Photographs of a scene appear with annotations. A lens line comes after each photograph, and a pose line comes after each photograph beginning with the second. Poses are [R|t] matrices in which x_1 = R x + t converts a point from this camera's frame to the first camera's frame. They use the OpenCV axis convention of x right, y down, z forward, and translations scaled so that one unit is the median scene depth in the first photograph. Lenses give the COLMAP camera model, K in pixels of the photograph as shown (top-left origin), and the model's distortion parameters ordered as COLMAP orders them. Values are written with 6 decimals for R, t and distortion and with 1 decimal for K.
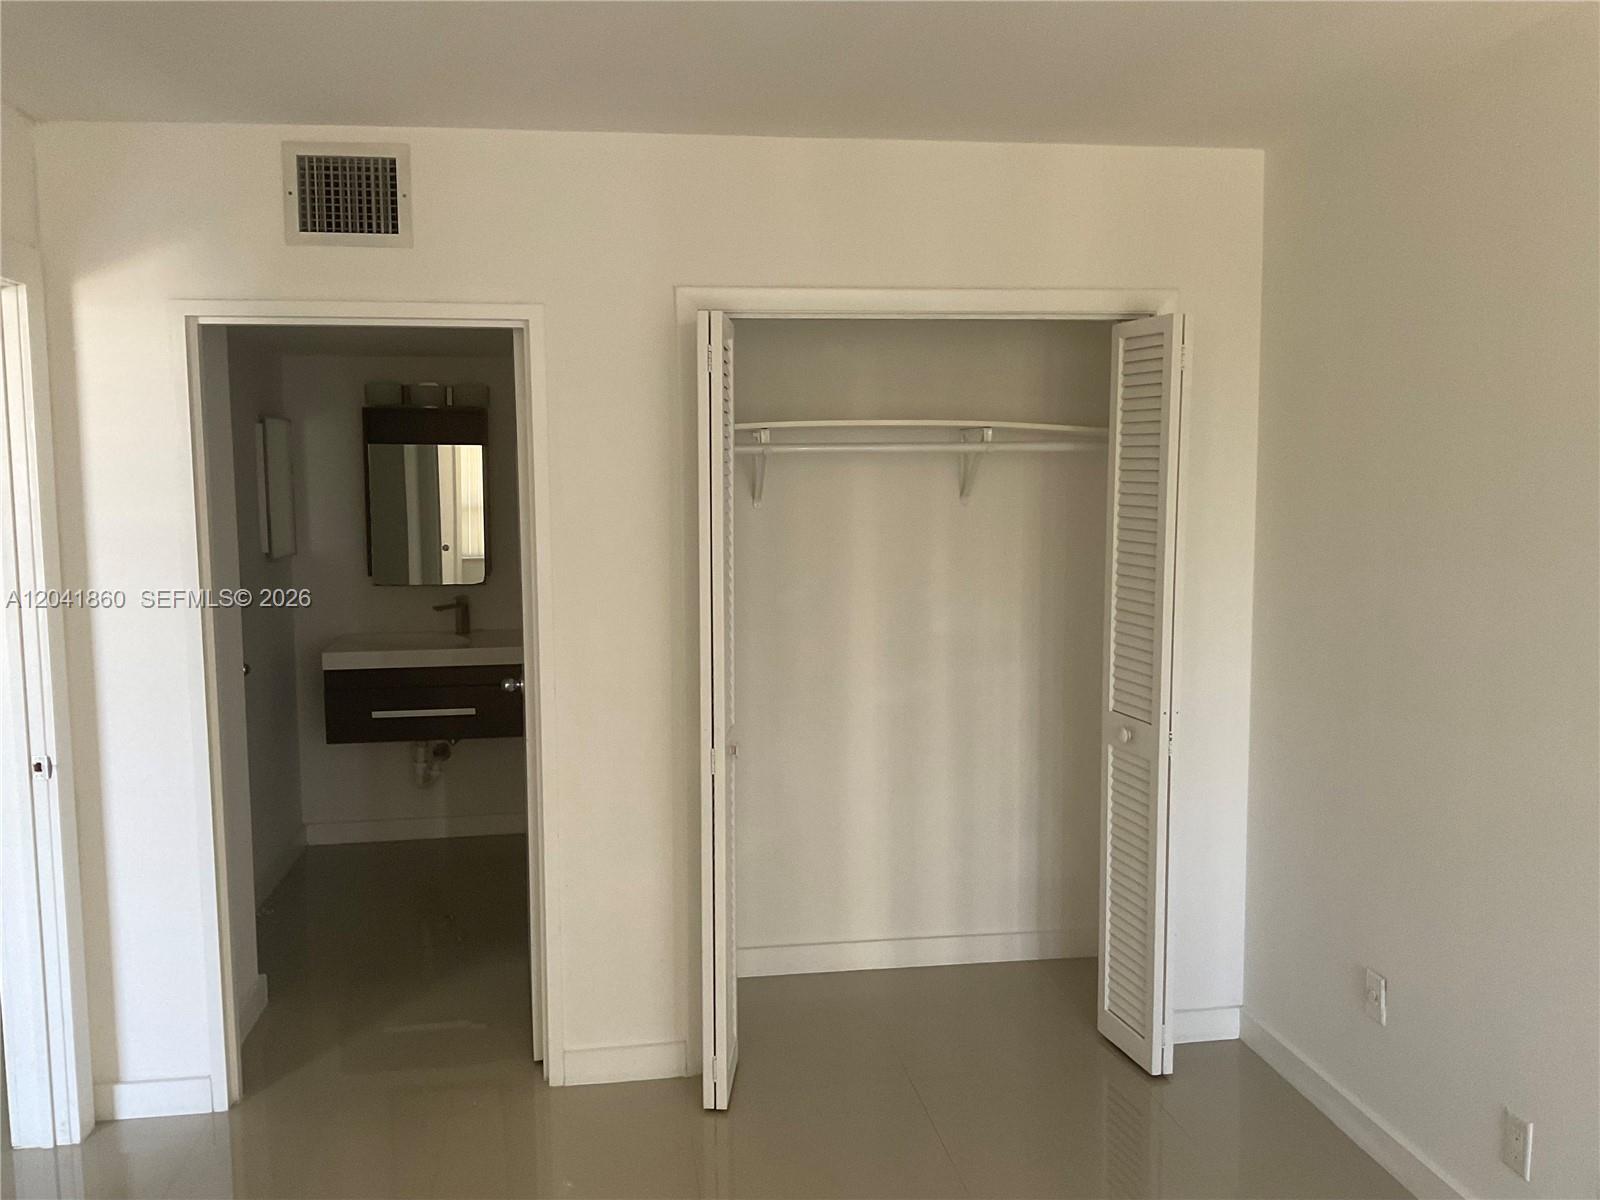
lens RADIAL K [[1355.1, 0, 804.6], [0, 1355.1, 601.5], [0, 0, 1]] dist [0.036357, -0.060943]
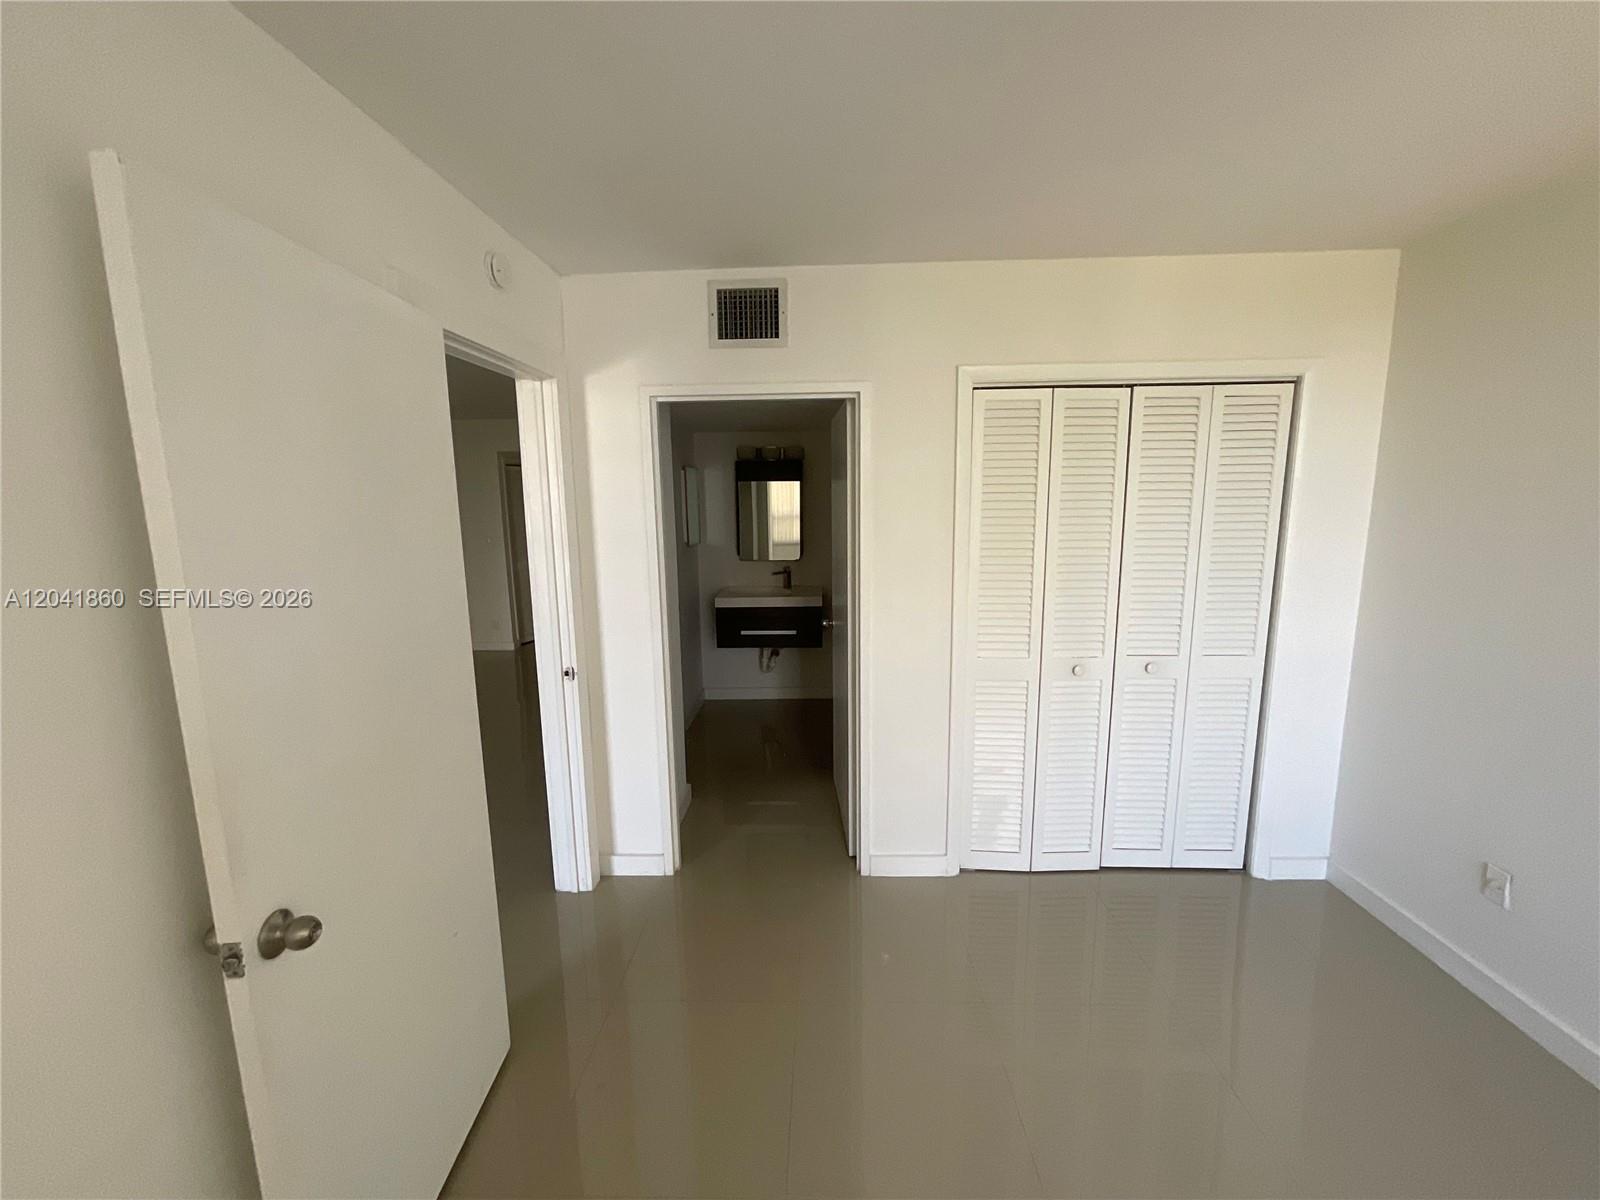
lens RADIAL K [[649.9, 0, 798.8], [0, 649.9, 597.2], [0, 0, 1]] dist [-0.002329, 0.001287]
pose [[0.983405, 0.019296, -0.180392, -0.134087], [-0.009707, 0.998500, 0.053889, -0.016625], [0.181162, -0.051244, 0.982117, 0.258623]]
